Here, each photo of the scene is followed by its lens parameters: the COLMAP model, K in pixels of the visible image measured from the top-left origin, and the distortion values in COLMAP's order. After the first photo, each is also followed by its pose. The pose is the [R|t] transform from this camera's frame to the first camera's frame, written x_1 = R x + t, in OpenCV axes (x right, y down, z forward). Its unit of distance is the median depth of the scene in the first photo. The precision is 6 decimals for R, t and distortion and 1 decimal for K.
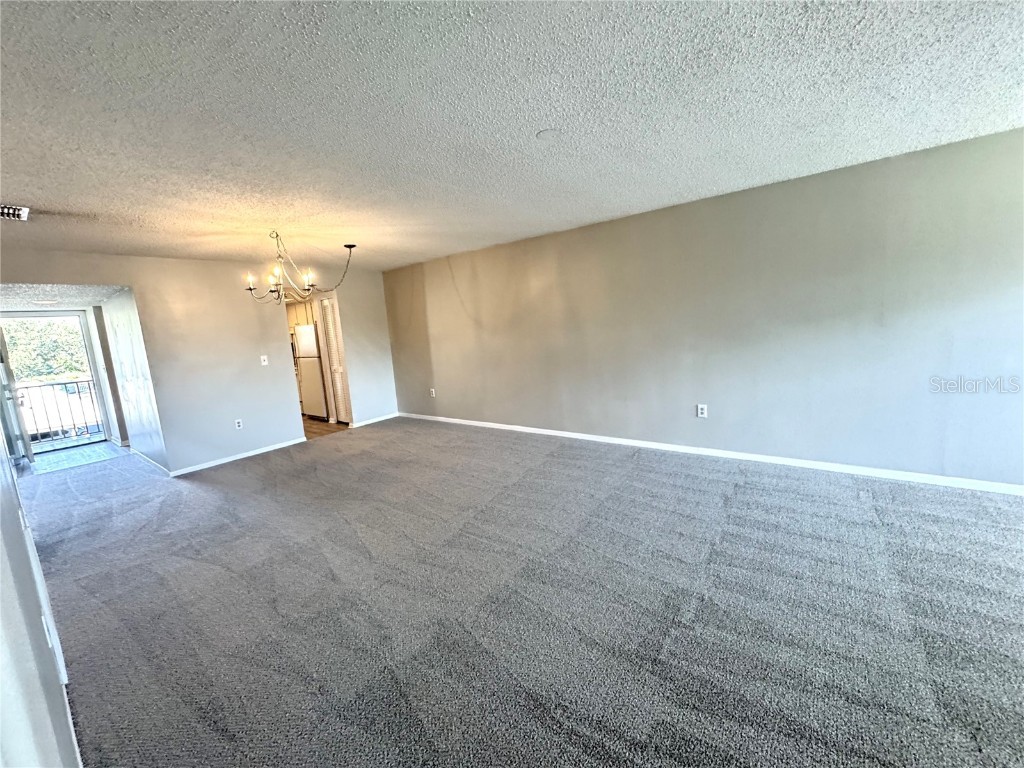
lens RADIAL K [[409.6, 0, 515.5], [0, 409.6, 381.1], [0, 0, 1]] dist [-0.002404, 0.000861]
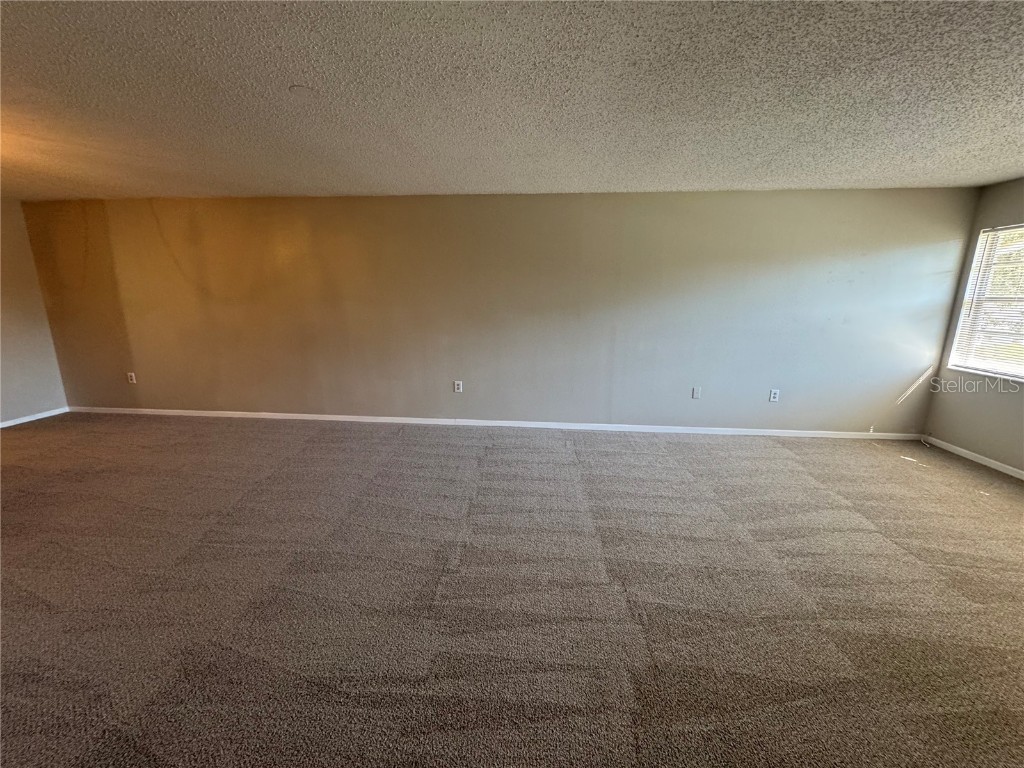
lens RADIAL K [[409.6, 0, 512.3], [0, 409.6, 377.7], [0, 0, 1]] dist [-0.002404, 0.000861]
pose [[0.840181, -0.031703, 0.541378, -0.039241], [0.006735, 0.998823, 0.048039, -0.006358], [-0.542264, -0.036715, 0.839406, -0.036242]]
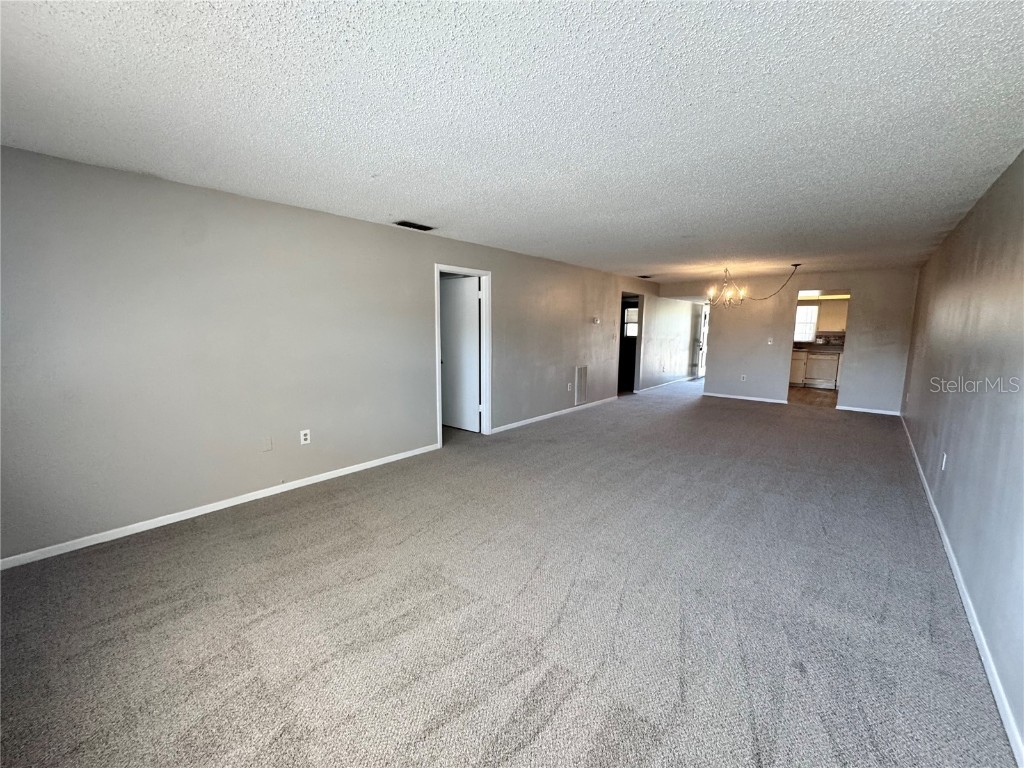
lens RADIAL K [[409.6, 0, 514.1], [0, 409.6, 383.1], [0, 0, 1]] dist [-0.002404, 0.000861]
pose [[-0.050842, 0.211874, -0.975974, 1.658383], [-0.146512, 0.965082, 0.217142, -0.162531], [0.987901, 0.154032, -0.018025, 0.224251]]
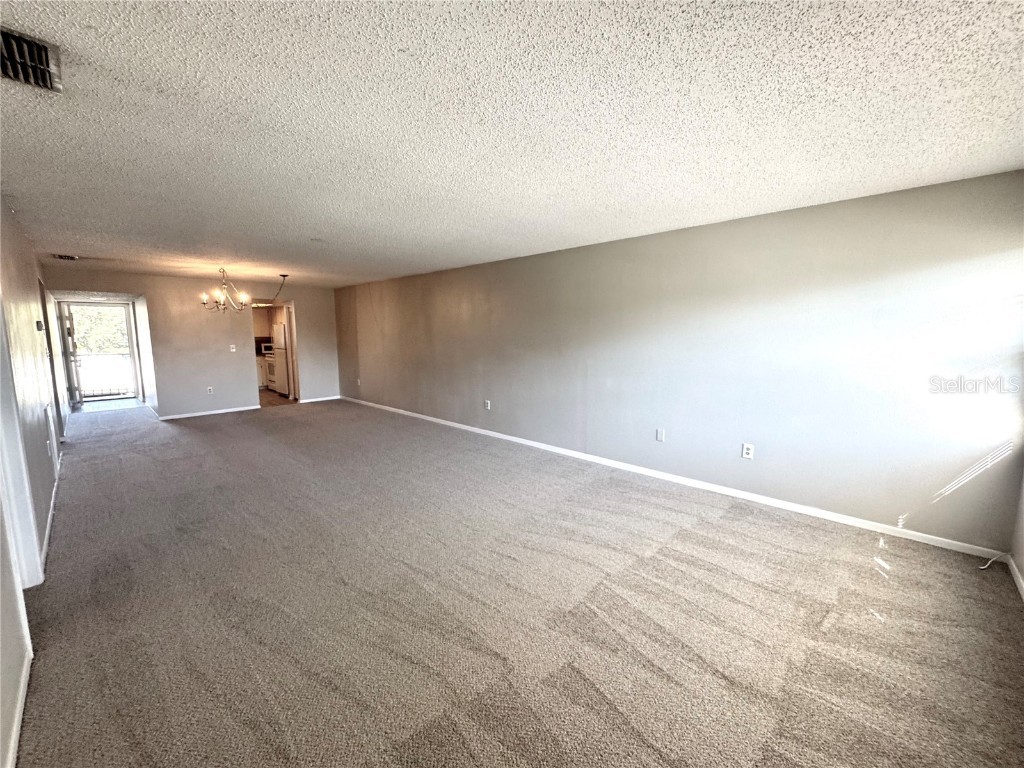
lens RADIAL K [[409.6, 0, 516.3], [0, 409.6, 381.5], [0, 0, 1]] dist [-0.002404, 0.000861]
pose [[0.992369, 0.082728, -0.091436, 0.918074], [-0.084184, 0.996376, -0.012174, -0.001540], [0.090098, 0.019778, 0.995737, -0.600847]]
